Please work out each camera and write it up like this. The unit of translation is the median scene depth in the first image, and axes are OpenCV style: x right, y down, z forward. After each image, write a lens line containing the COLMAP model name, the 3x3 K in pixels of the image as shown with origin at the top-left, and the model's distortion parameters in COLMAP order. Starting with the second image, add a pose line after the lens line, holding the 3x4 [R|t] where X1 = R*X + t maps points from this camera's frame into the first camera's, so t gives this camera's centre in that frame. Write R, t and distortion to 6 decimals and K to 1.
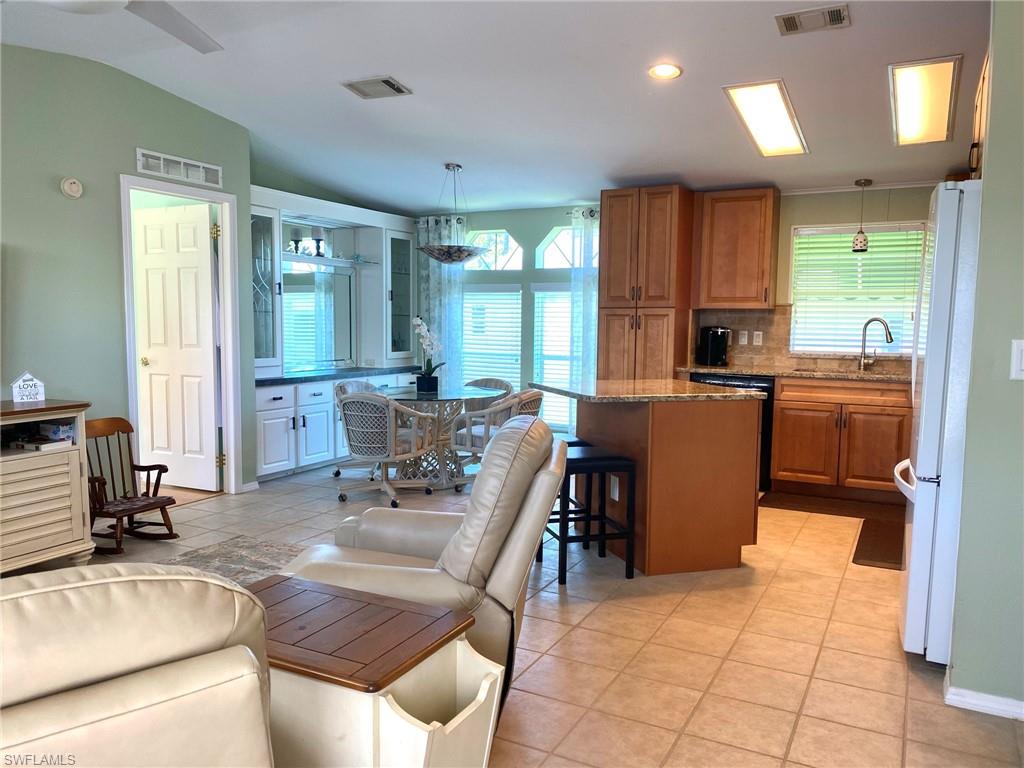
lens RADIAL K [[772.7, 0, 512.5], [0, 772.7, 396.7], [0, 0, 1]] dist [0.079100, -0.215726]
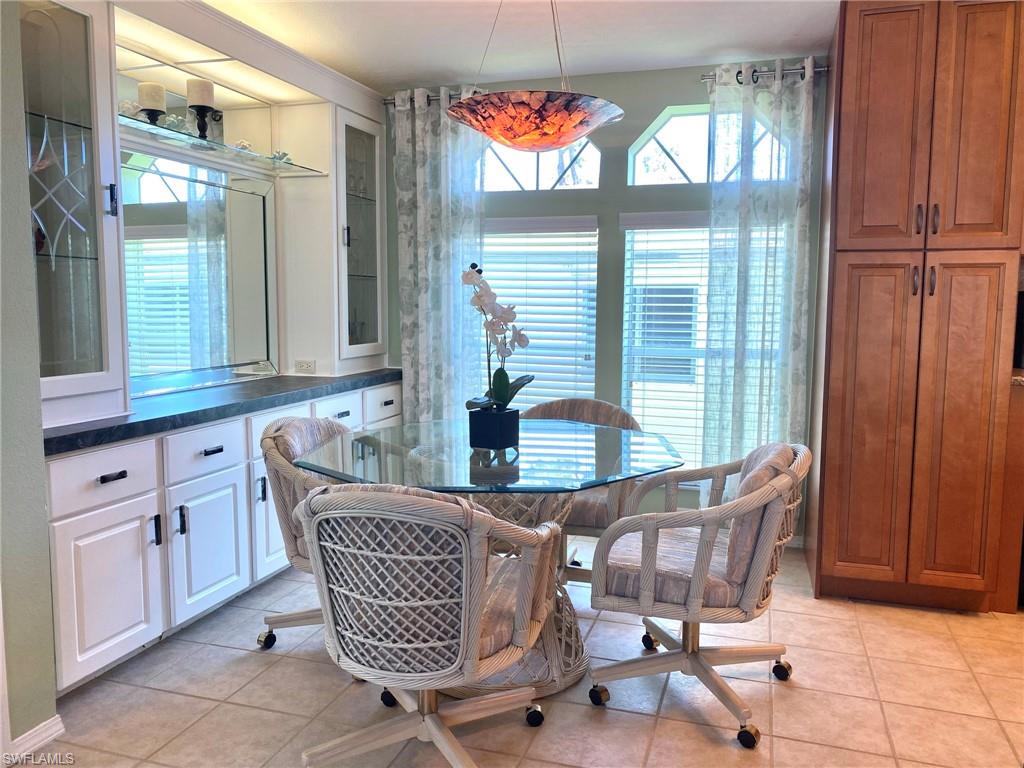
lens RADIAL K [[779.1, 0, 517.2], [0, 779.1, 380.4], [0, 0, 1]] dist [0.042908, -0.060425]
pose [[0.985812, -0.021539, 0.166466, -0.169271], [0.020443, 0.999757, 0.008299, -0.046162], [-0.166604, -0.004778, 0.986012, 0.587334]]
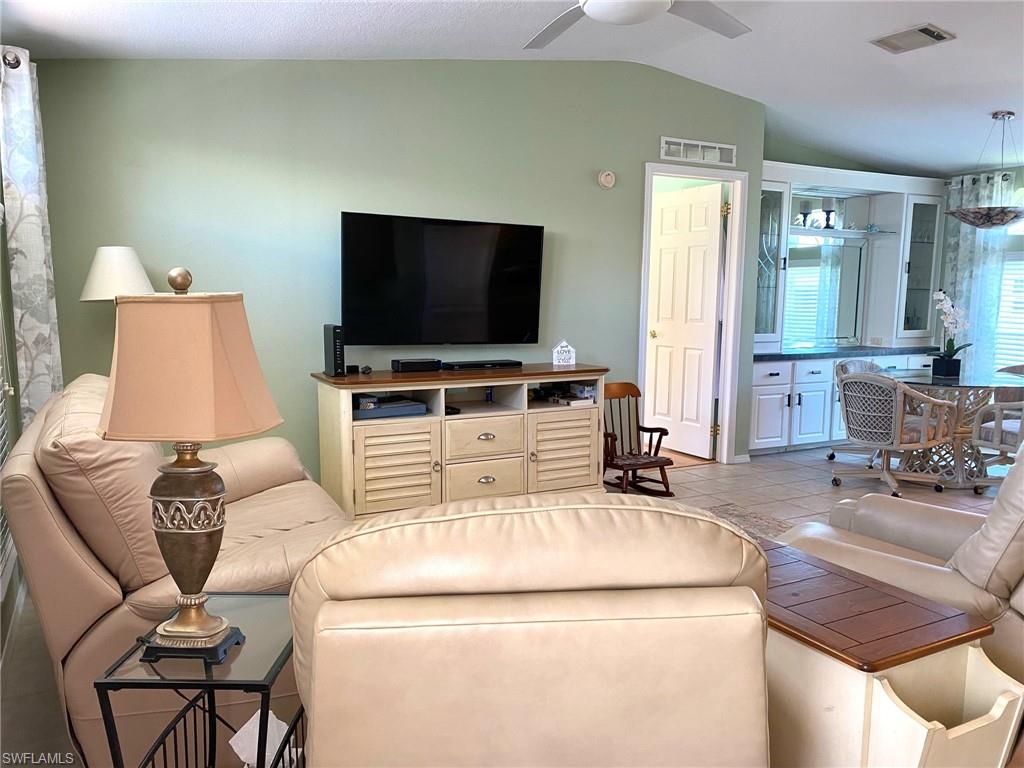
lens RADIAL K [[776.4, 0, 516.2], [0, 776.4, 392.0], [0, 0, 1]] dist [0.053395, -0.060794]
pose [[0.818740, 0.070137, -0.569864, -0.000594], [-0.056551, 0.997536, 0.041525, 0.002212], [0.571372, -0.001772, 0.820689, -0.012434]]
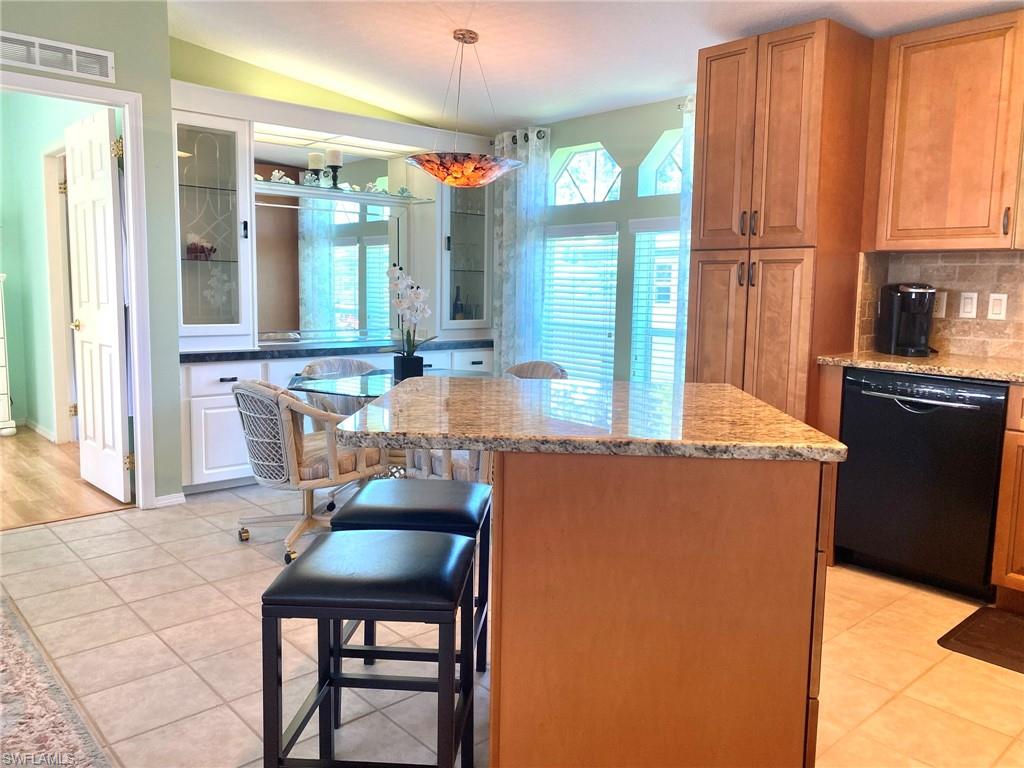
lens RADIAL K [[779.1, 0, 517.2], [0, 779.1, 380.4], [0, 0, 1]] dist [0.042908, -0.060425]
pose [[0.938689, 0.045202, -0.341788, 0.207449], [-0.039707, 0.998945, 0.023061, -0.025252], [0.342470, -0.008076, 0.939494, 0.409295]]
